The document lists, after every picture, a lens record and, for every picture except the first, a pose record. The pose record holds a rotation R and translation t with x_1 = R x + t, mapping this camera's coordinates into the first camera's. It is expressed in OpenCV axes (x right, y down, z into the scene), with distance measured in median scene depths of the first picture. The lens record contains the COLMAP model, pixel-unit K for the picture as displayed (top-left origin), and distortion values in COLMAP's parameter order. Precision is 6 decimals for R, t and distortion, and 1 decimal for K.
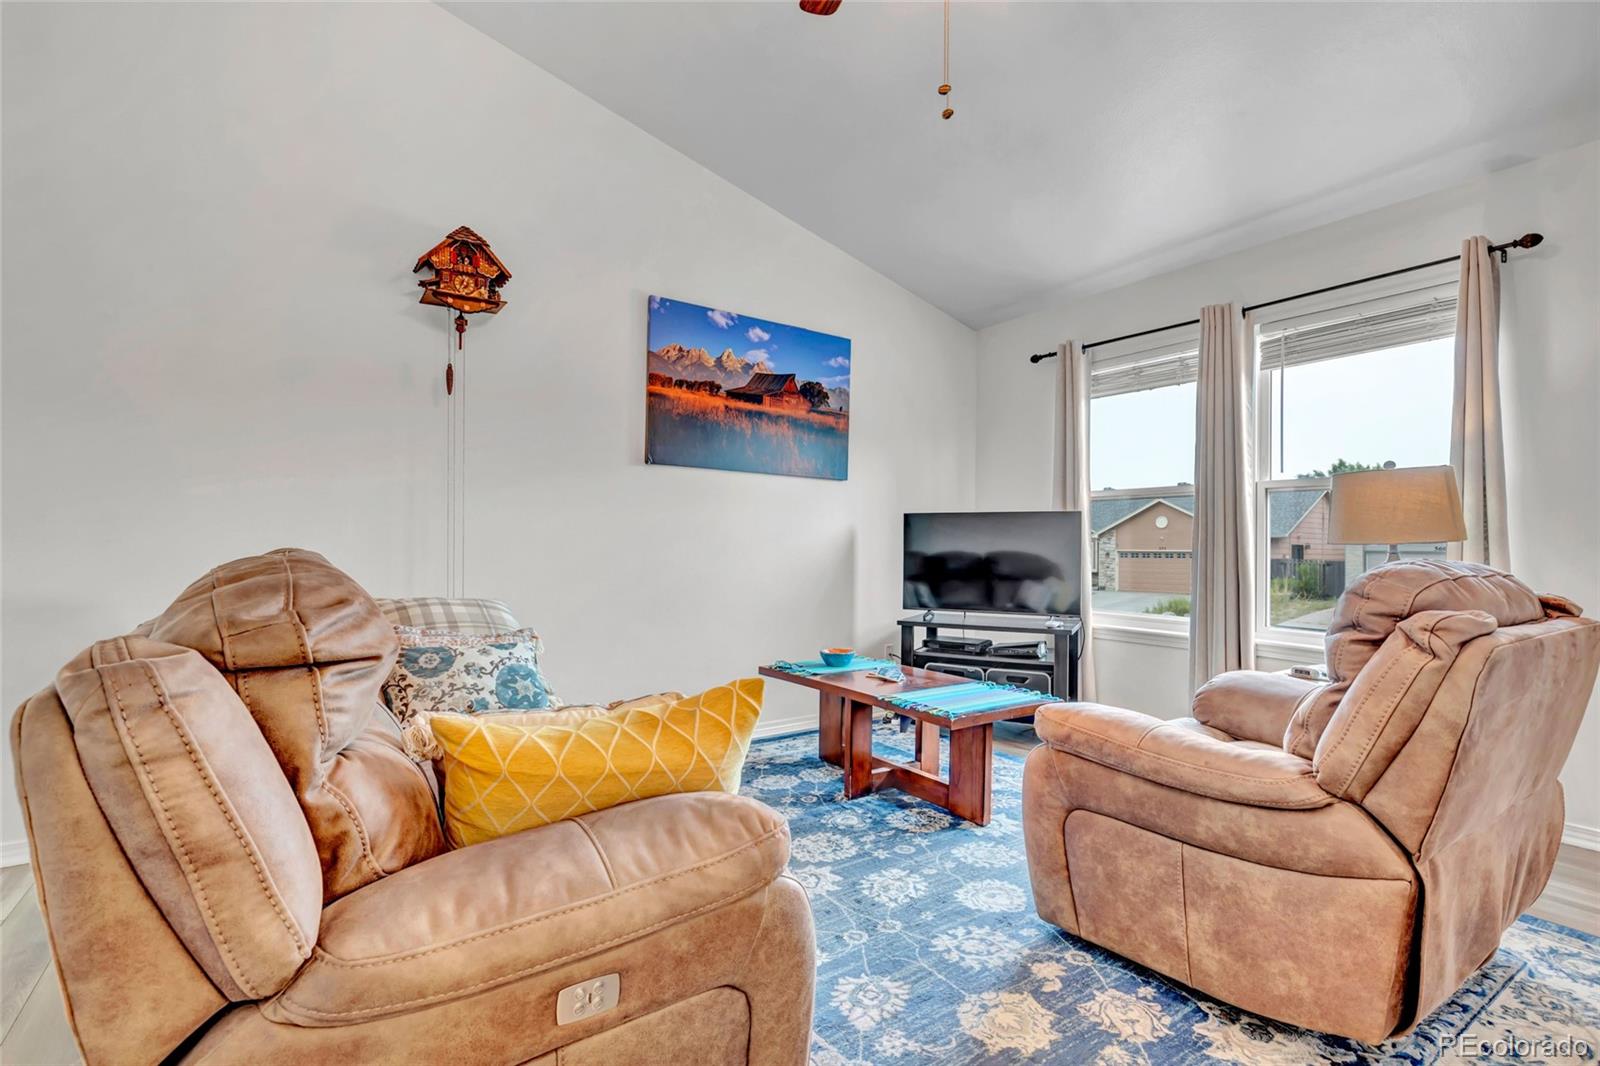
lens RADIAL K [[737.7, 0, 804.5], [0, 737.7, 545.1], [0, 0, 1]] dist [0.005491, 0.001157]
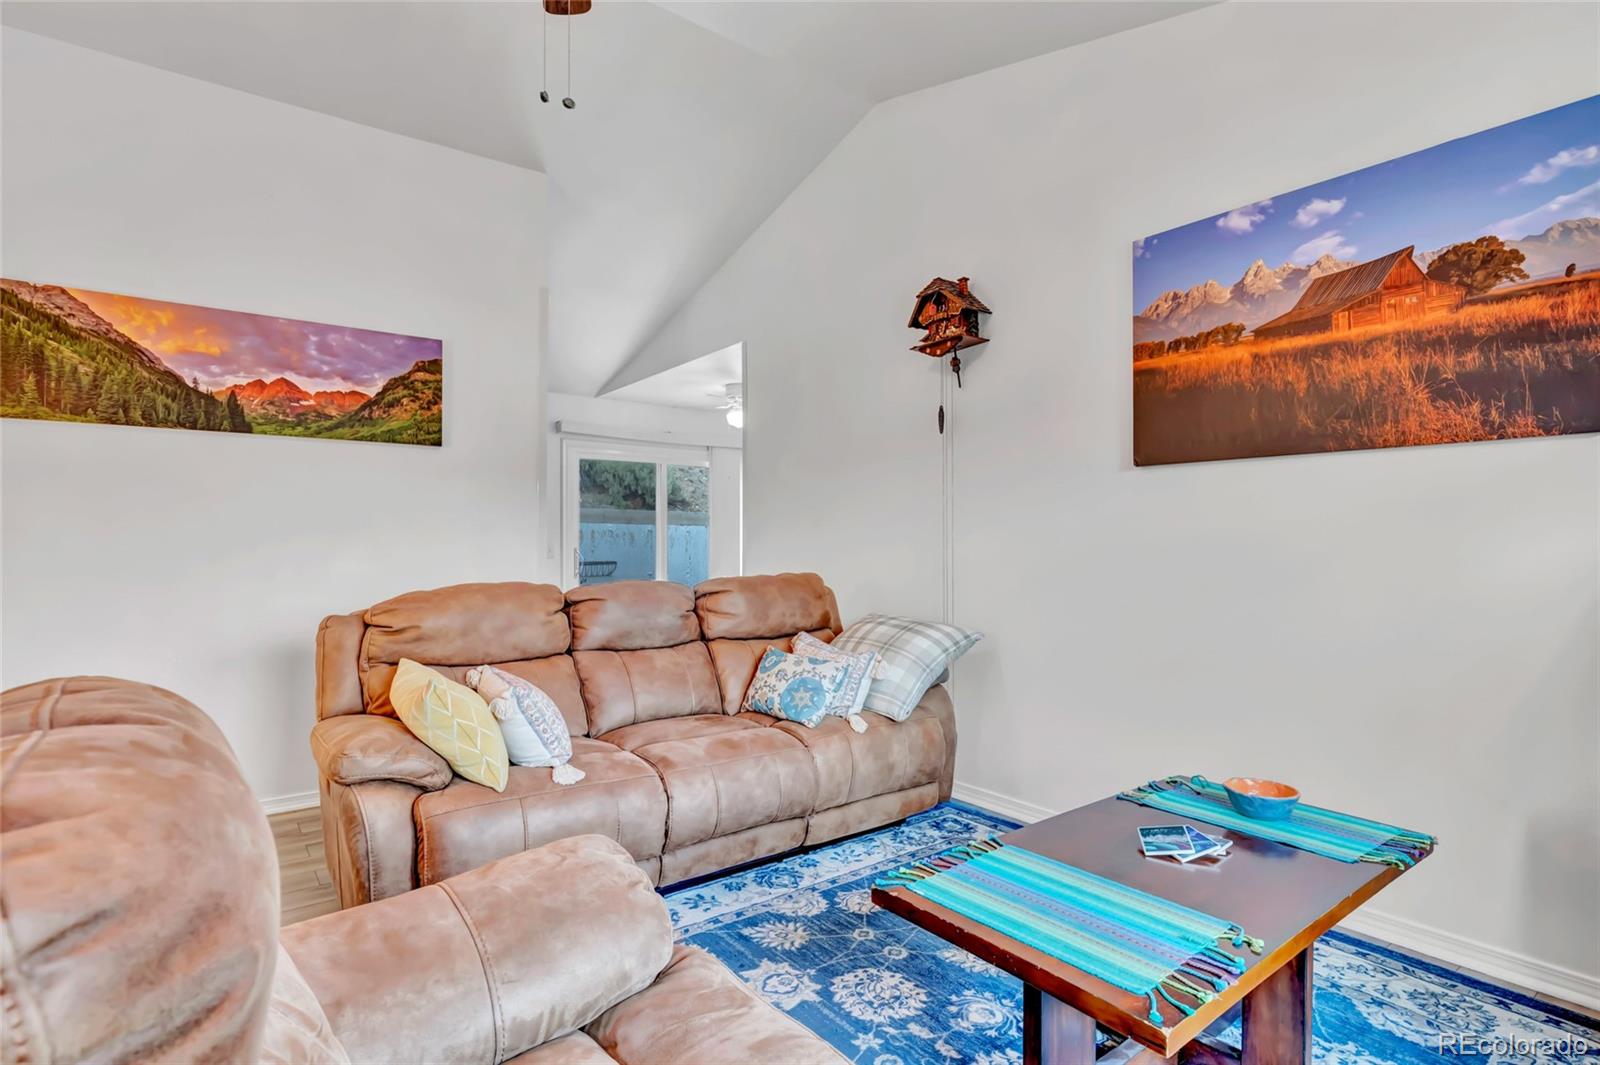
lens RADIAL K [[824.7, 0, 809.6], [0, 824.7, 537.1], [0, 0, 1]] dist [-0.002088, -0.000532]
pose [[0.032378, -0.015453, -0.999356, 0.603760], [0.005923, 0.999866, -0.015269, -0.028052], [0.999458, -0.005425, 0.032465, 0.635348]]
